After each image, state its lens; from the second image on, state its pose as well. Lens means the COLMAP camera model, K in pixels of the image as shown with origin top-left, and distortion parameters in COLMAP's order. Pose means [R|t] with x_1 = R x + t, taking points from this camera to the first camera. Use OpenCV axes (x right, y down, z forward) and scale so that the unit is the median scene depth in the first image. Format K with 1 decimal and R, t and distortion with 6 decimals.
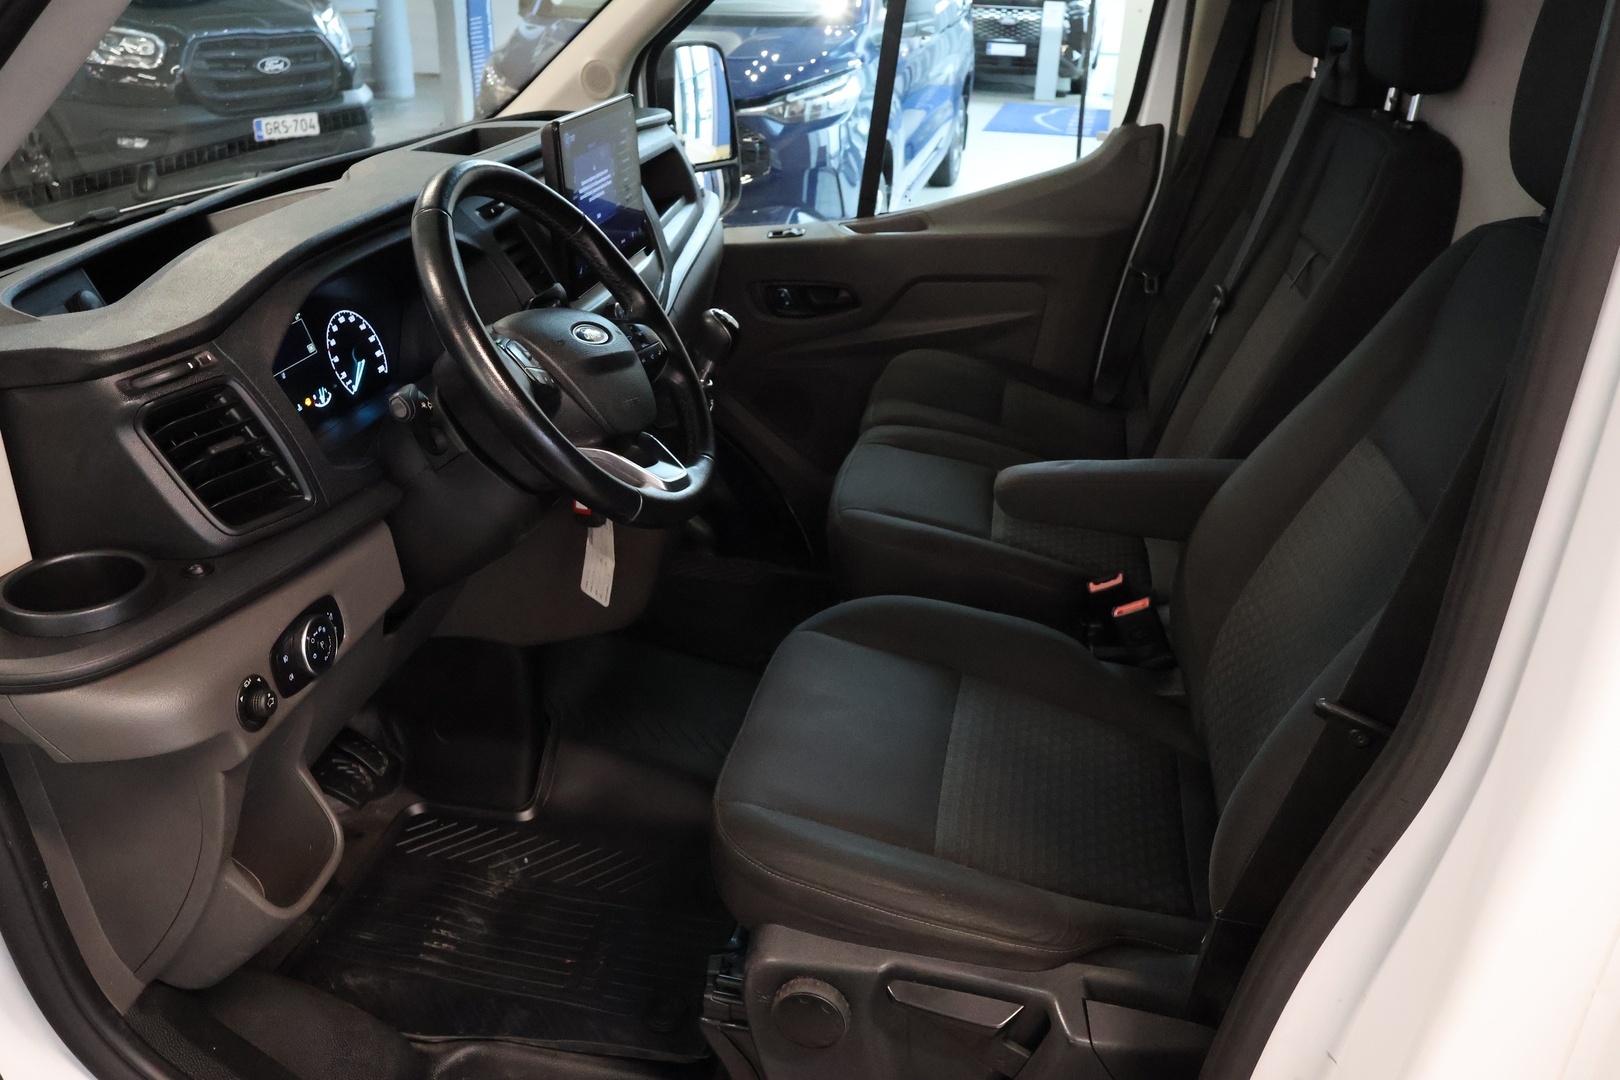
lens RADIAL K [[1260.4, 0, 810.9], [0, 1260.4, 543.0], [0, 0, 1]] dist [0.014806, -0.038661]
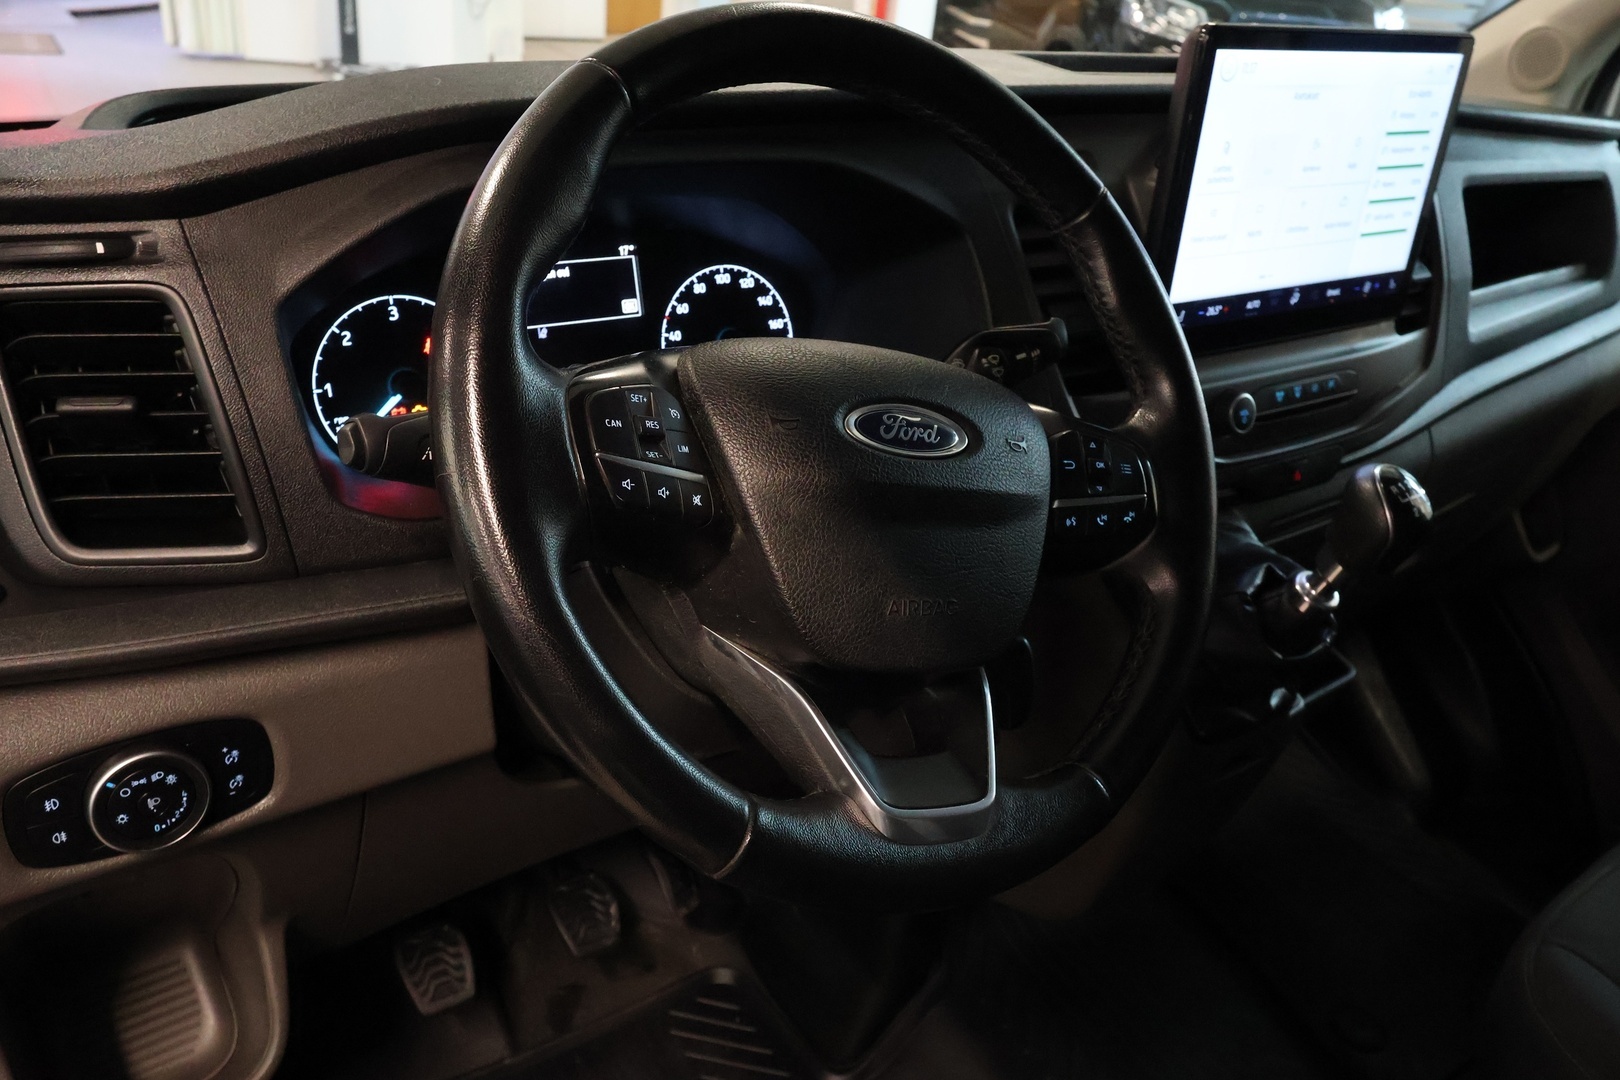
lens RADIAL K [[1260.4, 0, 810.9], [0, 1260.4, 543.0], [0, 0, 1]] dist [0.014806, -0.038661]
pose [[0.696394, 0.372378, -0.613491, 0.049415], [-0.380725, 0.916333, 0.124024, -0.088940], [0.608346, 0.147202, 0.779902, 0.331500]]
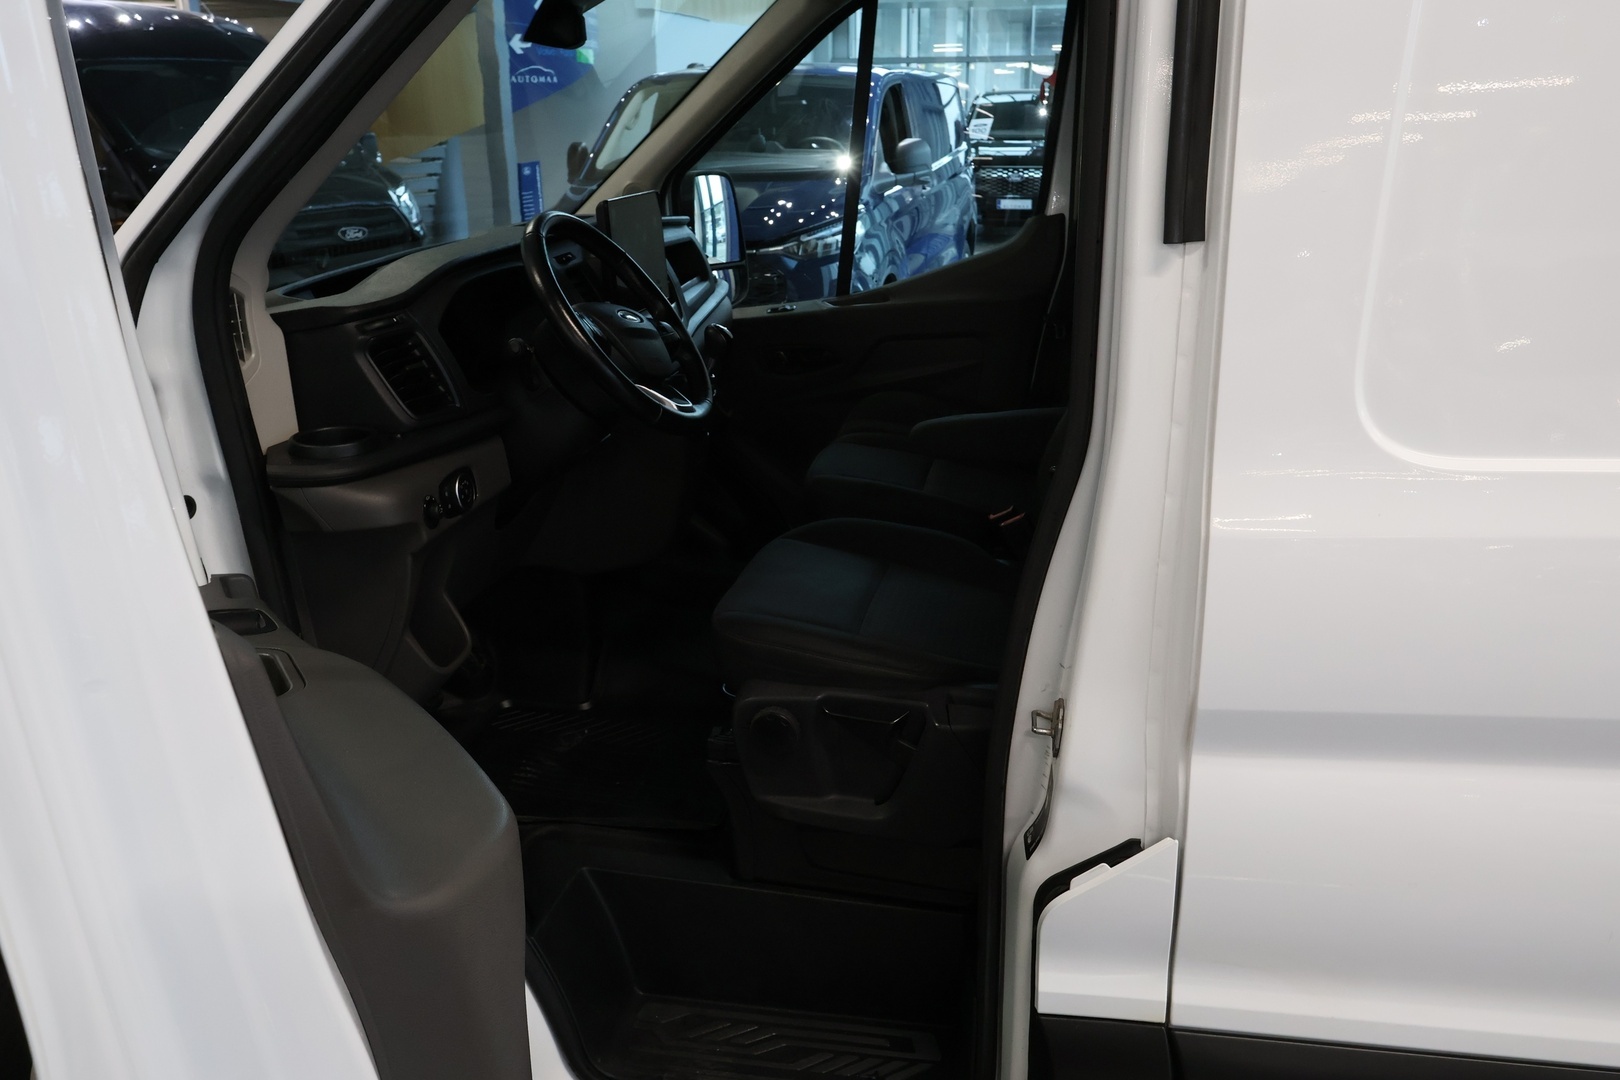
lens RADIAL K [[1260.4, 0, 810.9], [0, 1260.4, 543.0], [0, 0, 1]] dist [0.014806, -0.038661]
pose [[0.999038, -0.029923, -0.032049, 0.048210], [0.025781, 0.992113, -0.122669, 0.162202], [0.035467, 0.121724, 0.991930, -0.267562]]
